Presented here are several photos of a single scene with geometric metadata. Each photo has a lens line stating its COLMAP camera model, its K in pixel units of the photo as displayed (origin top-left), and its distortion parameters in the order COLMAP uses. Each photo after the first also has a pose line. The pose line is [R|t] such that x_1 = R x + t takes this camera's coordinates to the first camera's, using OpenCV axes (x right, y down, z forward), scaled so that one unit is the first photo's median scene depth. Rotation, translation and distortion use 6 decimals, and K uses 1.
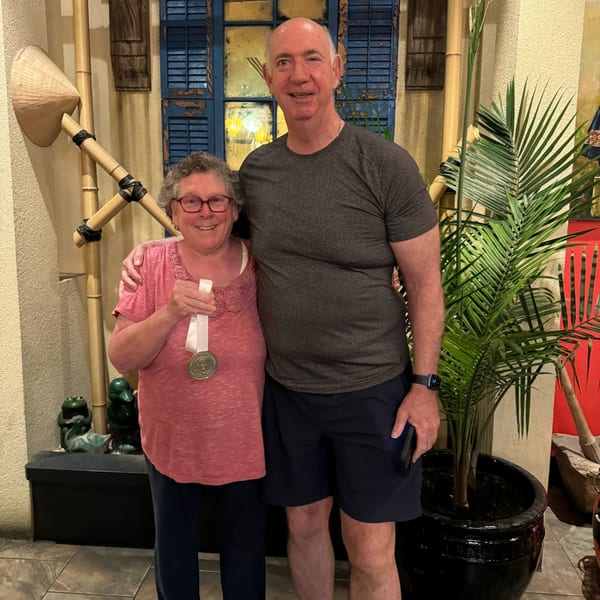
lens RADIAL K [[556.8, 0, 292.4], [0, 556.8, 277.8], [0, 0, 1]] dist [0.025449, -0.060840]
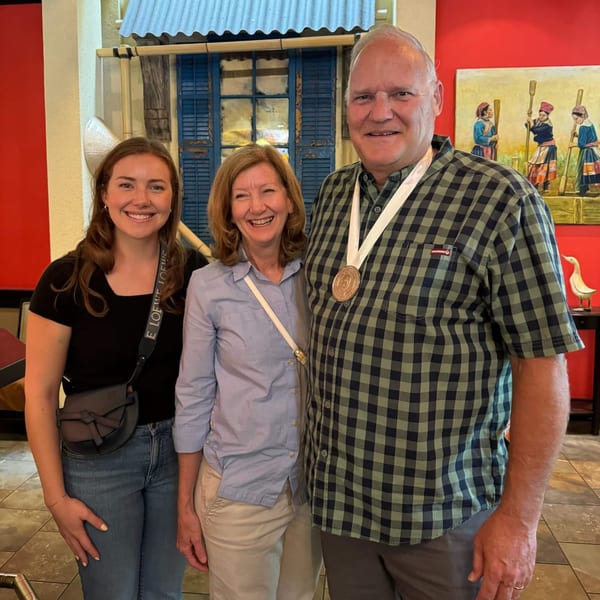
lens RADIAL K [[556.8, 0, 295.5], [0, 556.8, 258.5], [0, 0, 1]] dist [0.025449, -0.060840]
pose [[0.999662, -0.009827, -0.024069, 0.111960], [0.008602, 0.998688, -0.050471, 0.054039], [0.024533, 0.050247, 0.998435, -0.468468]]
